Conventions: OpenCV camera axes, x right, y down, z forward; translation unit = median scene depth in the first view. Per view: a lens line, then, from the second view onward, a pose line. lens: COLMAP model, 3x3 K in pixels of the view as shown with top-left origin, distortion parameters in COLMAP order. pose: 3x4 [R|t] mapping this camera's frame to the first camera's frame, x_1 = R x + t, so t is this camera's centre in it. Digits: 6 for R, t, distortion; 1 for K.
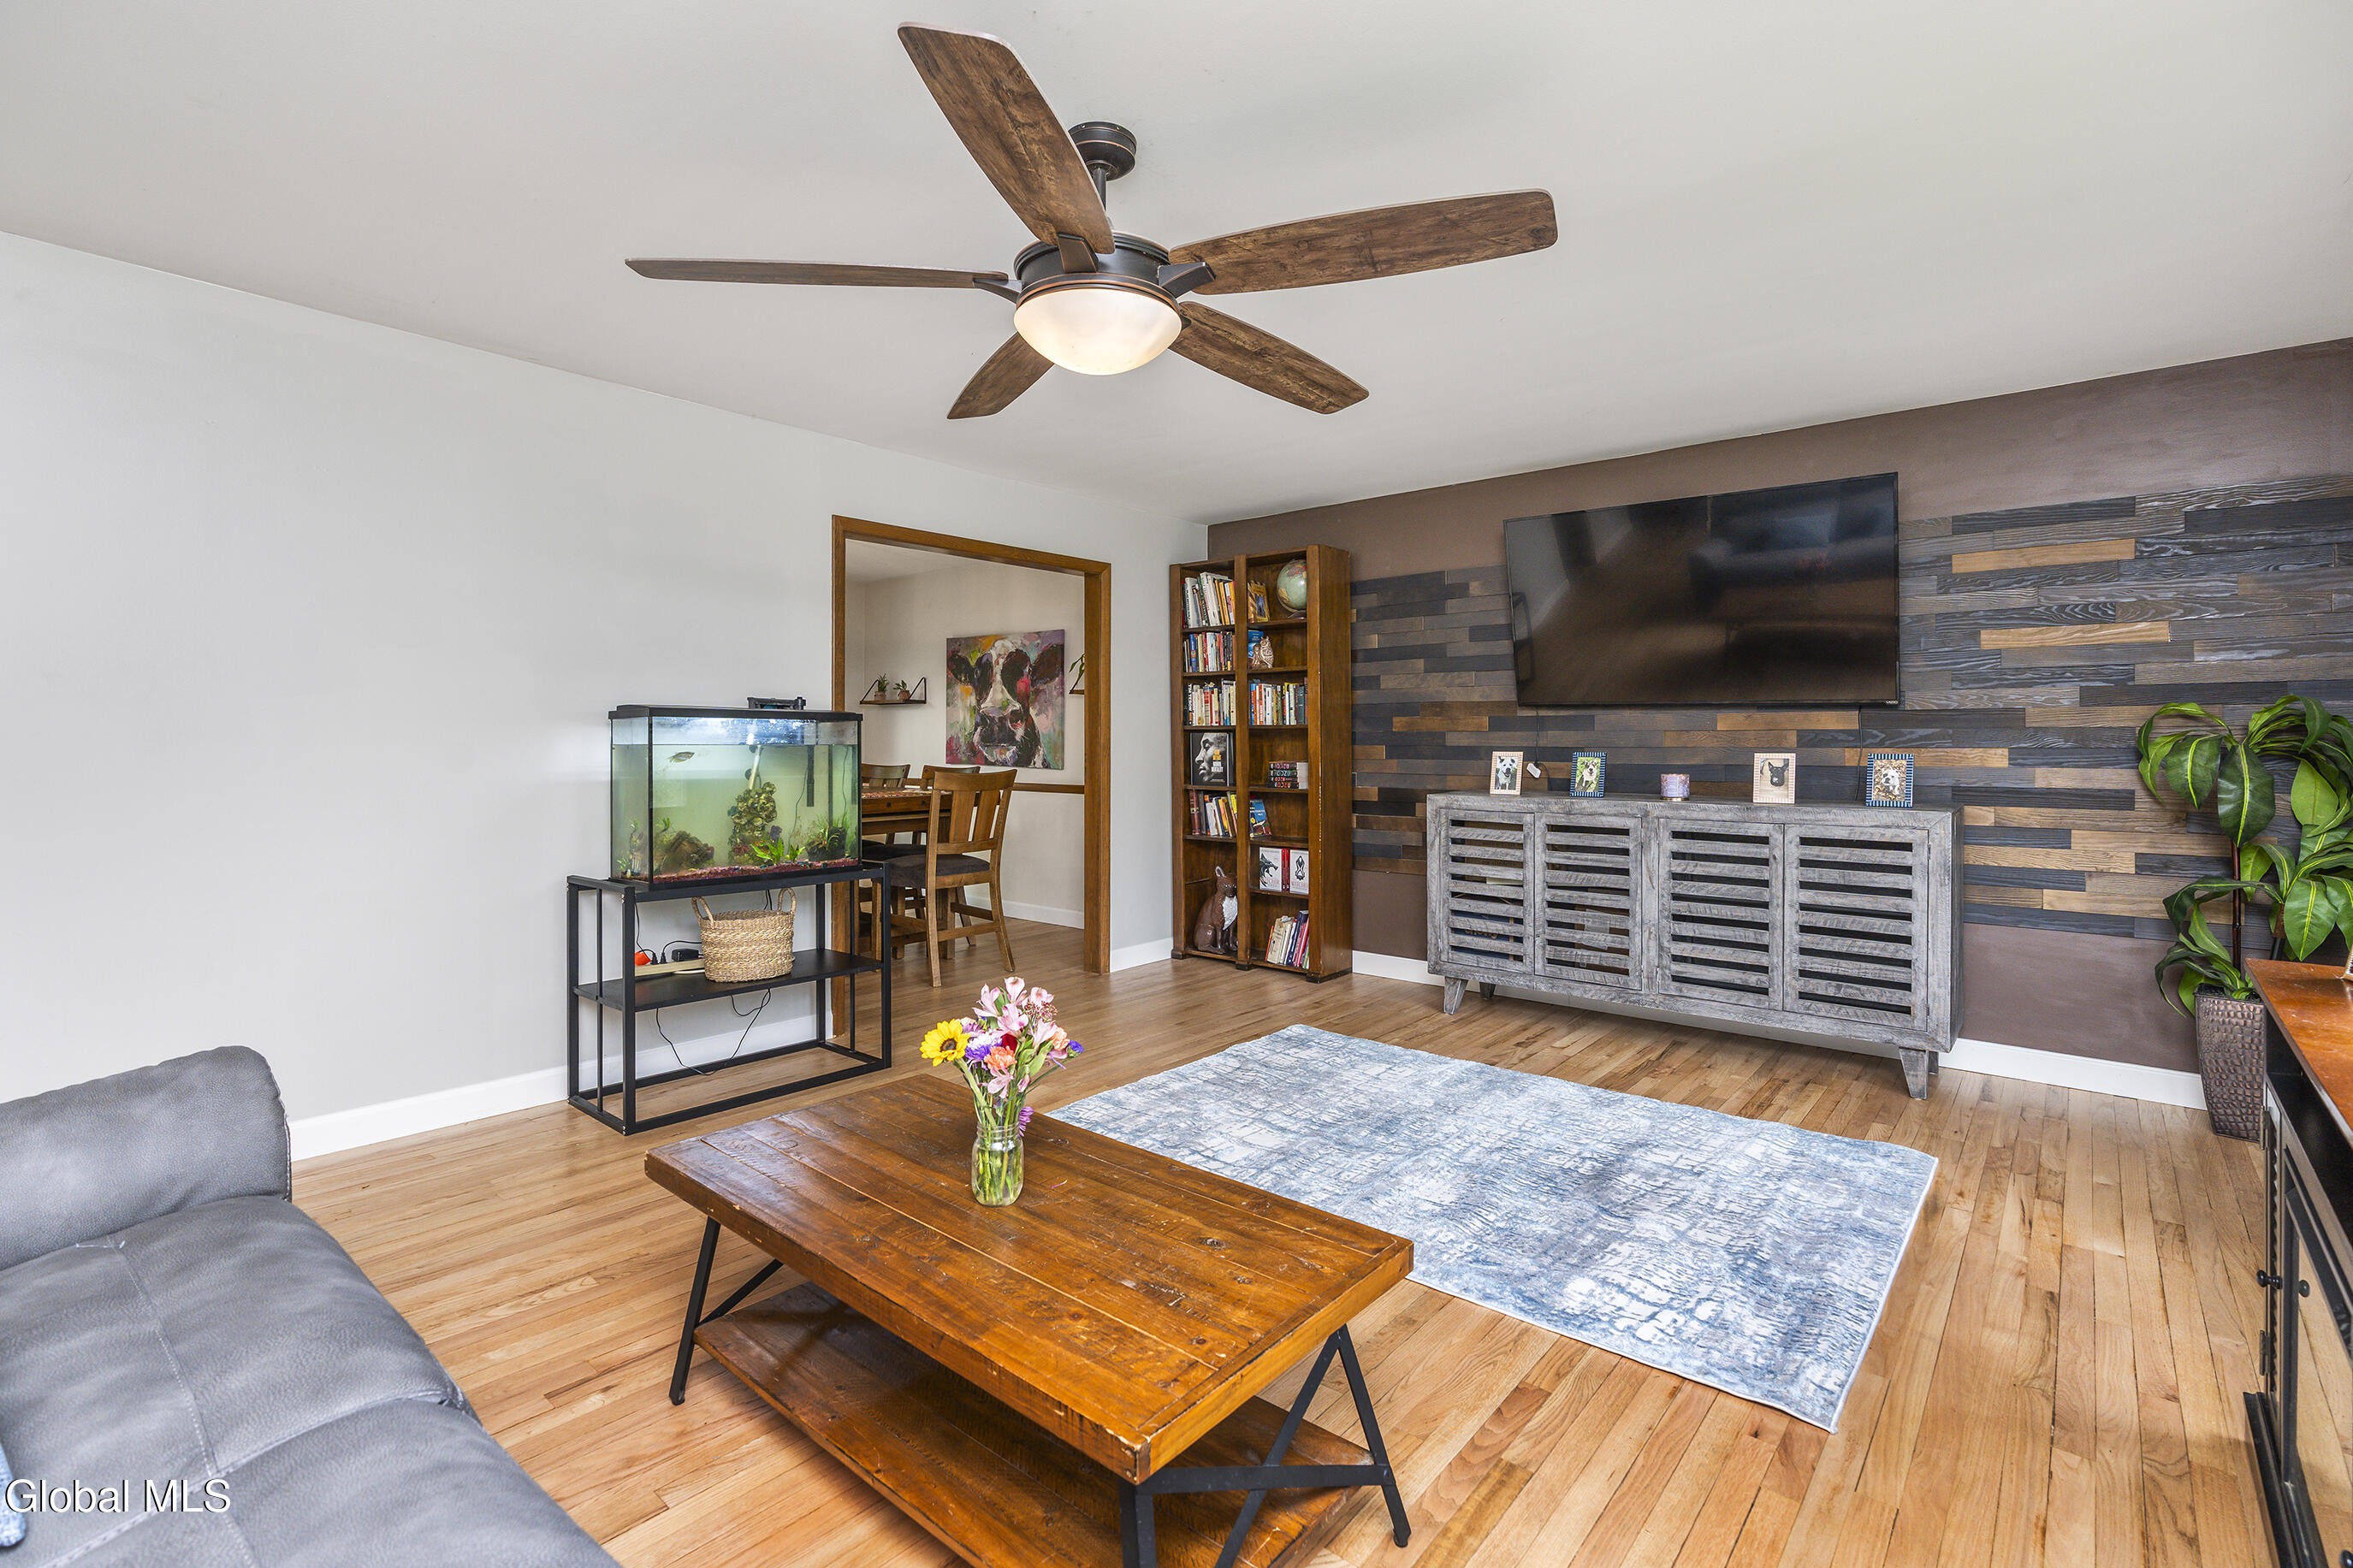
lens RADIAL K [[1048.9, 0, 1152.4], [0, 1048.9, 740.1], [0, 0, 1]] dist [-0.012471, 0.002209]
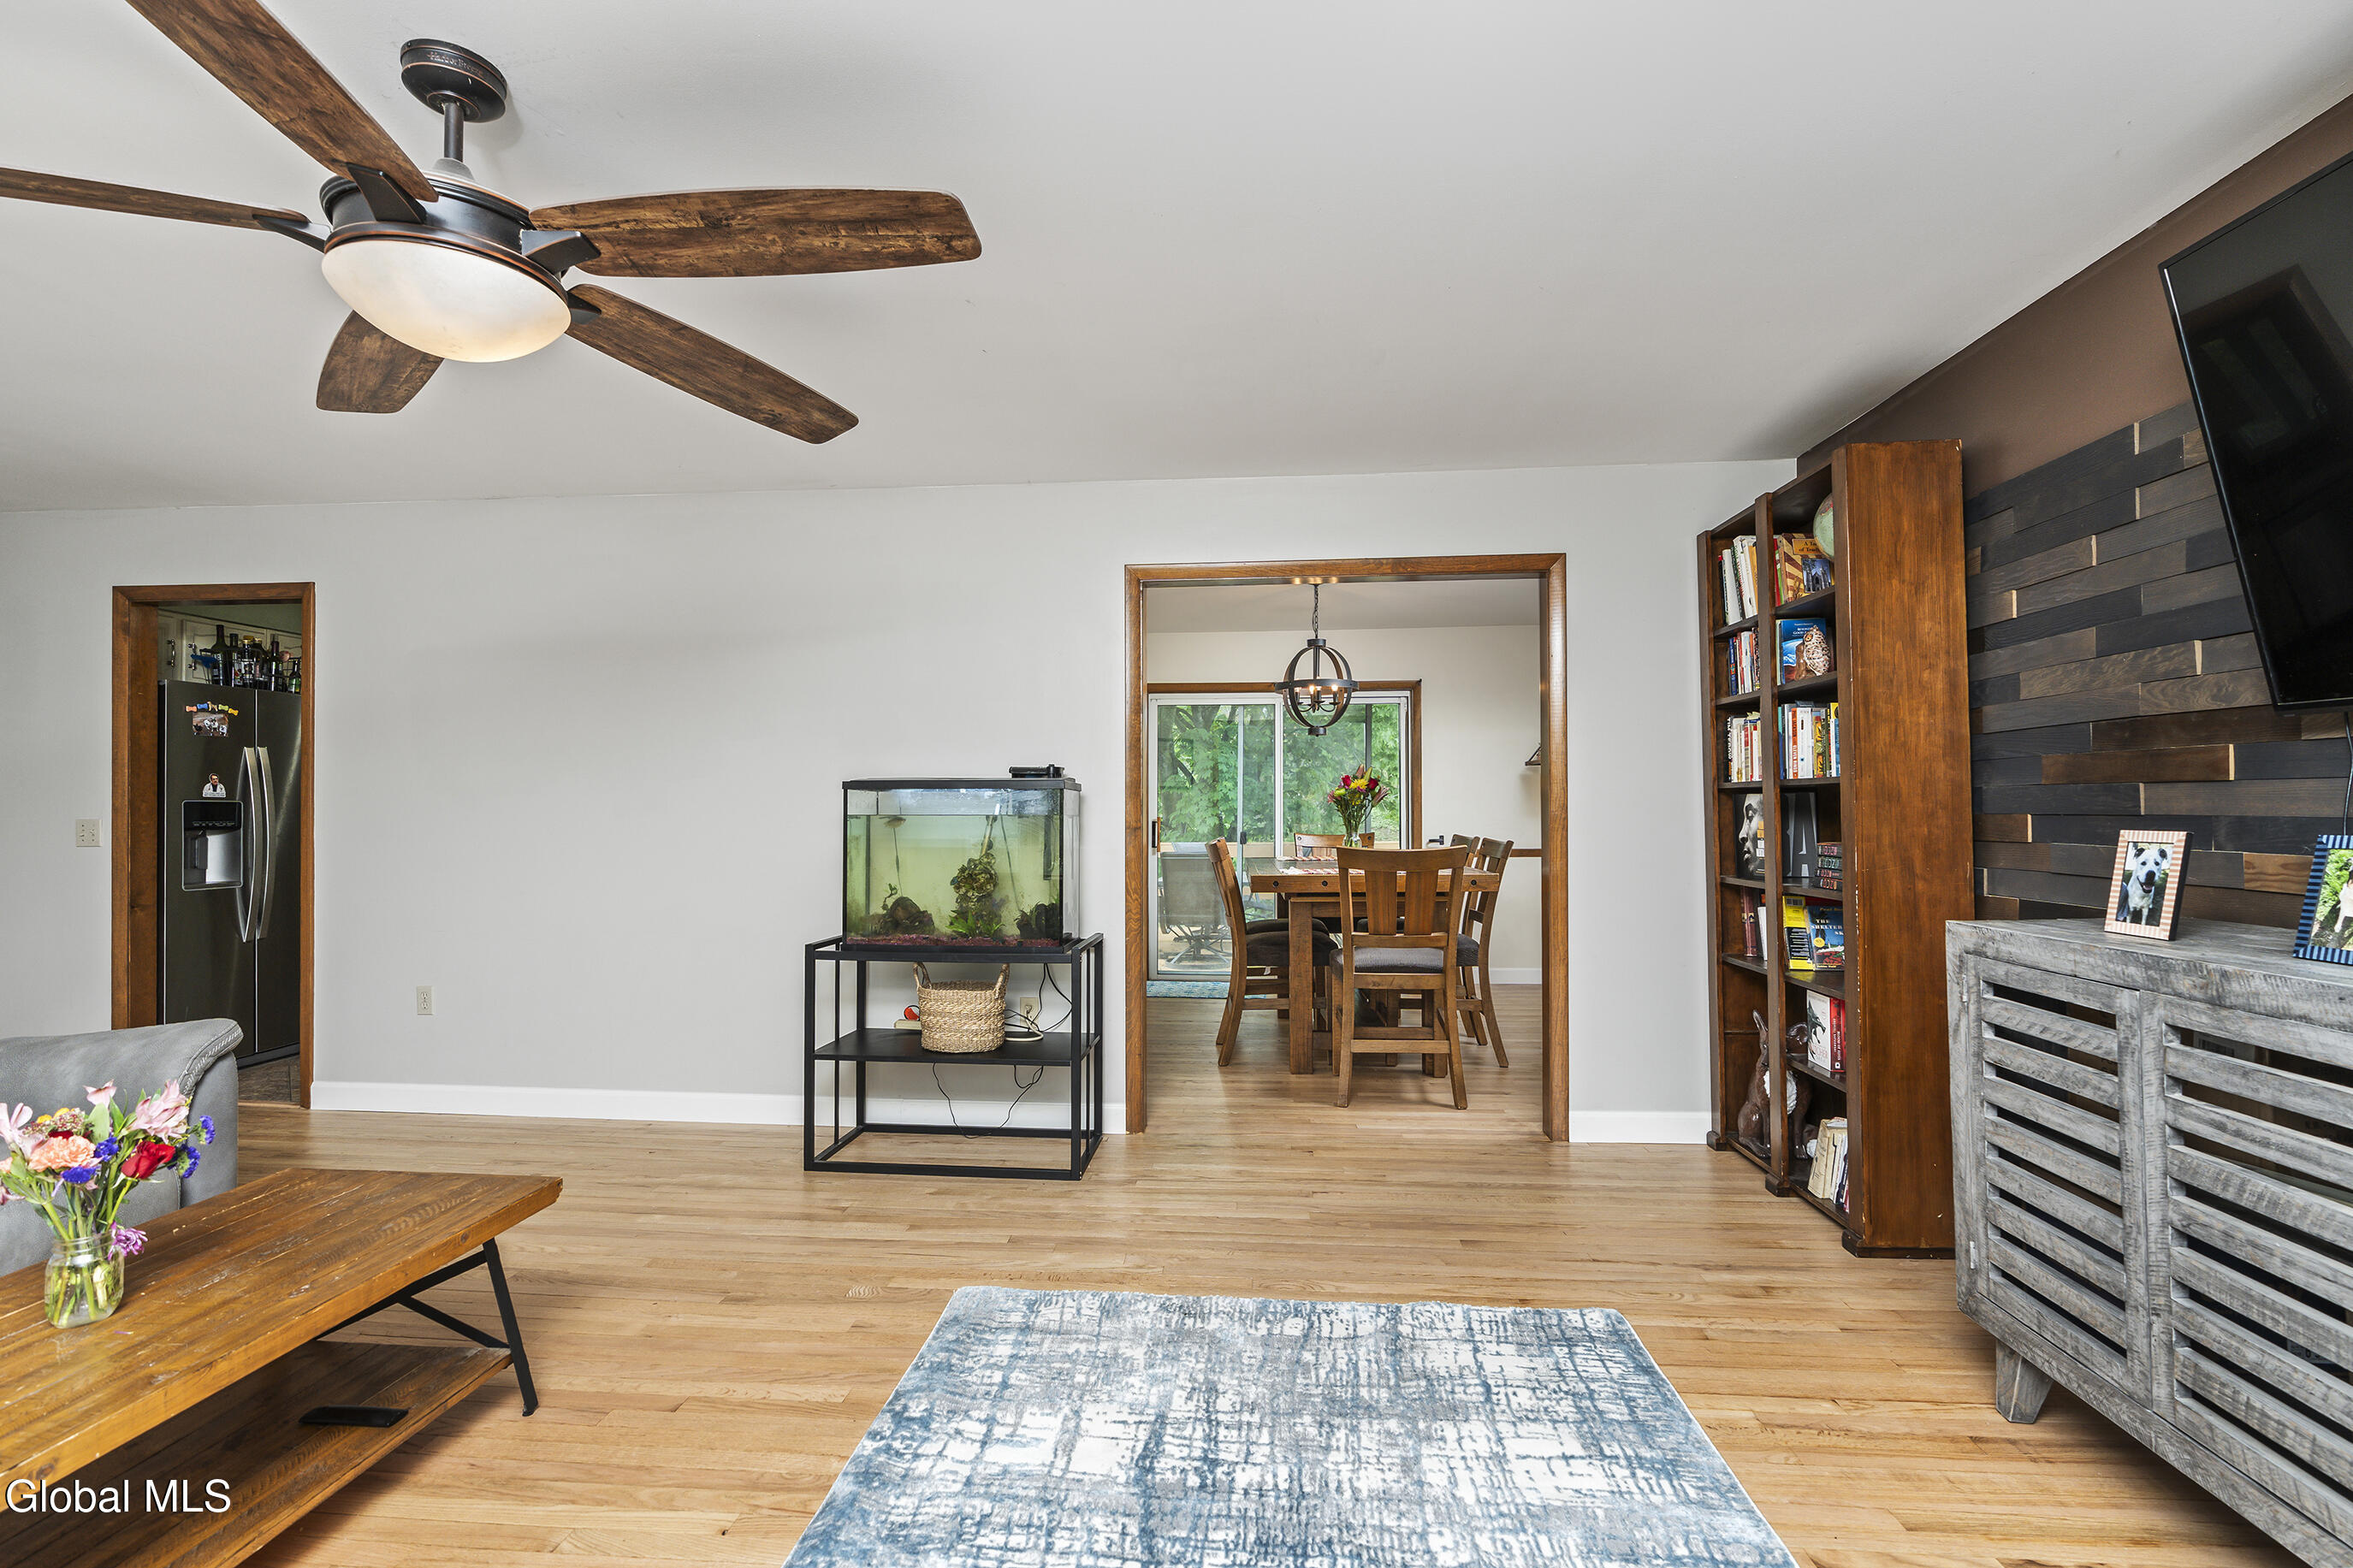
lens RADIAL K [[1048.9, 0, 1177.9], [0, 1048.9, 796.7], [0, 0, 1]] dist [-0.012471, 0.002209]
pose [[0.601106, -0.014650, -0.799035, 0.456174], [0.007699, 0.999892, -0.012542, 0.000308], [0.799132, 0.001387, 0.601154, 0.479666]]
